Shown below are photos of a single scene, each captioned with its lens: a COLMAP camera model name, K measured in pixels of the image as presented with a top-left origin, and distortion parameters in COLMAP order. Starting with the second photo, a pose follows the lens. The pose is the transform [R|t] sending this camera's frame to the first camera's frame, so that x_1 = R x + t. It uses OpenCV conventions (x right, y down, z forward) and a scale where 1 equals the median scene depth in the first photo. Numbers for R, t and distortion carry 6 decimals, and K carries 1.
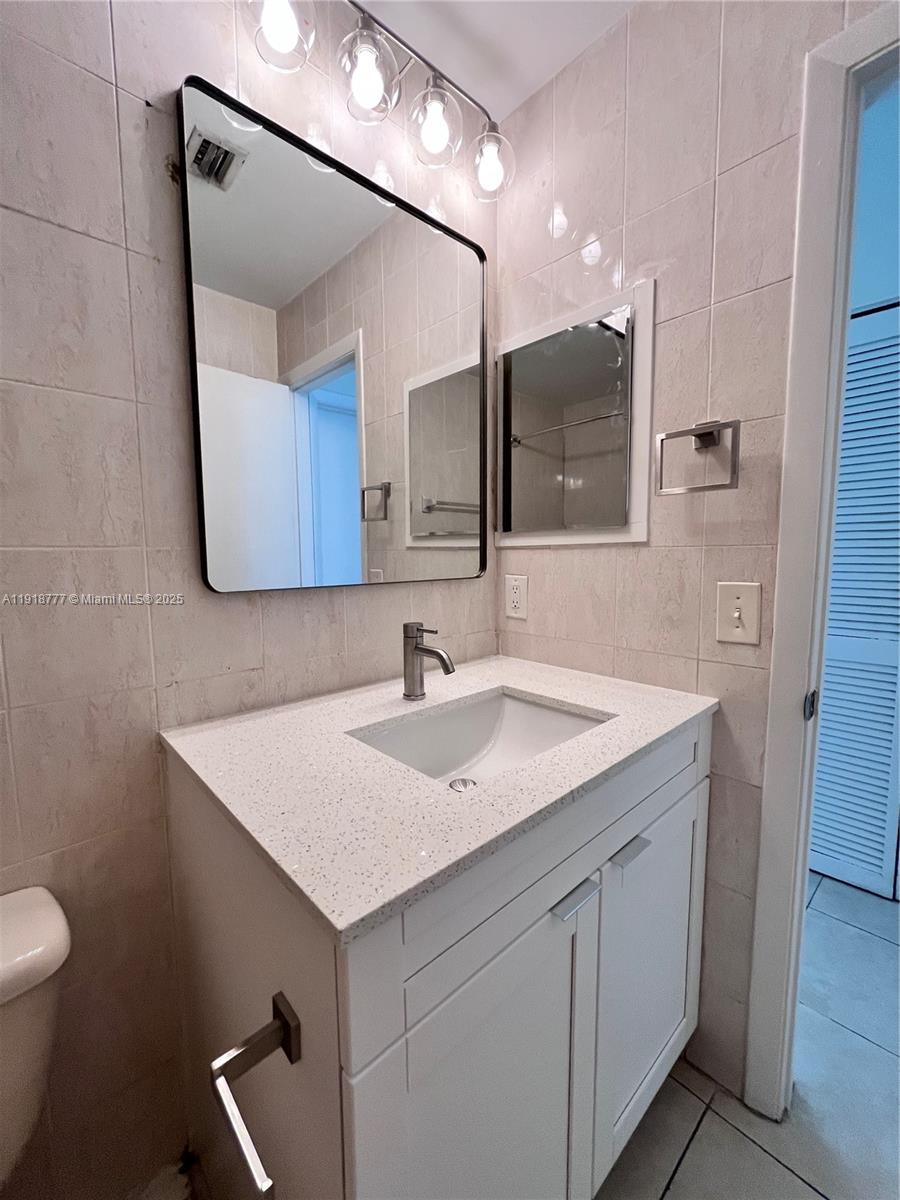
lens RADIAL K [[488.5, 0, 449.5], [0, 488.5, 596.6], [0, 0, 1]] dist [-0.000749, -0.000188]
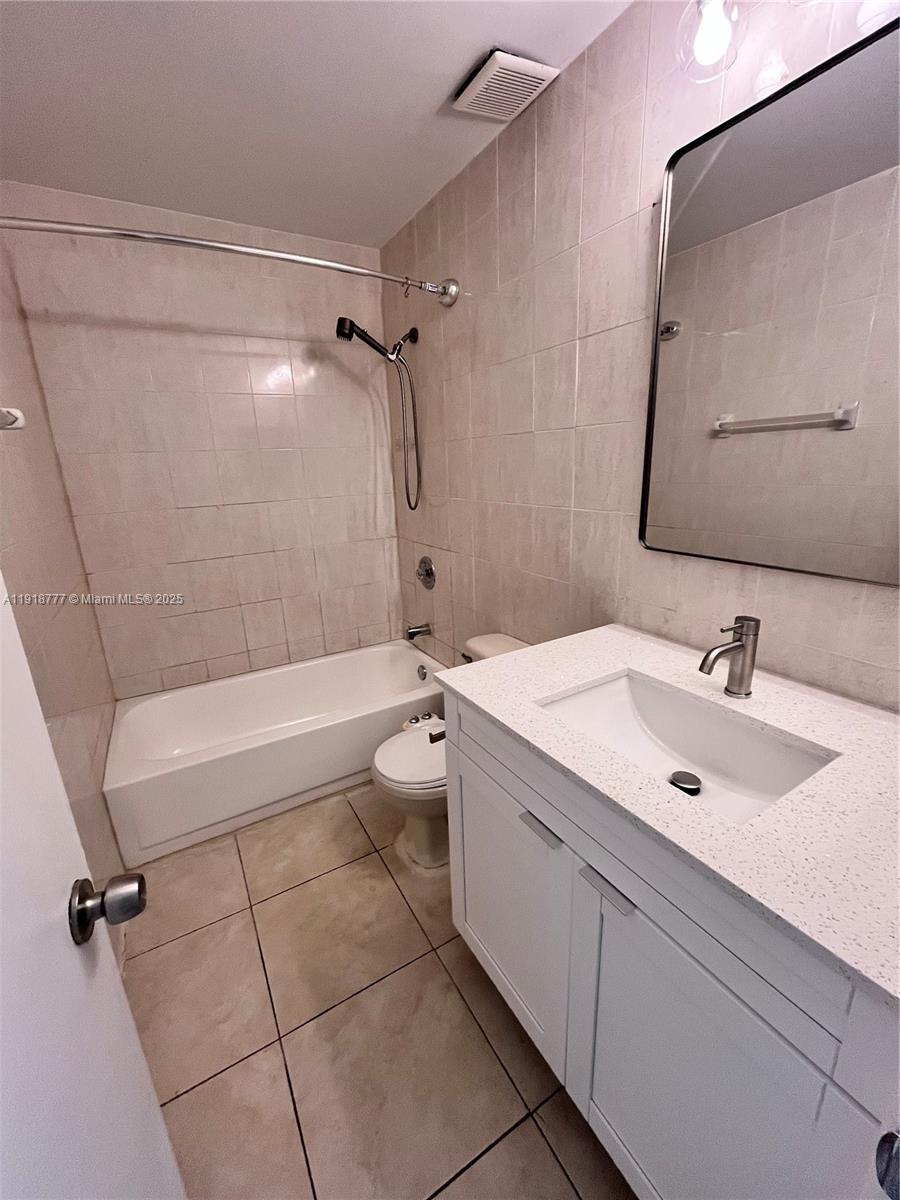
lens RADIAL K [[488.5, 0, 449.5], [0, 488.5, 596.6], [0, 0, 1]] dist [-0.000749, -0.000188]
pose [[-0.208623, 0.276796, -0.938009, 0.985036], [-0.056068, 0.954150, 0.294030, -0.247191], [0.976388, 0.113933, -0.183538, 0.675380]]
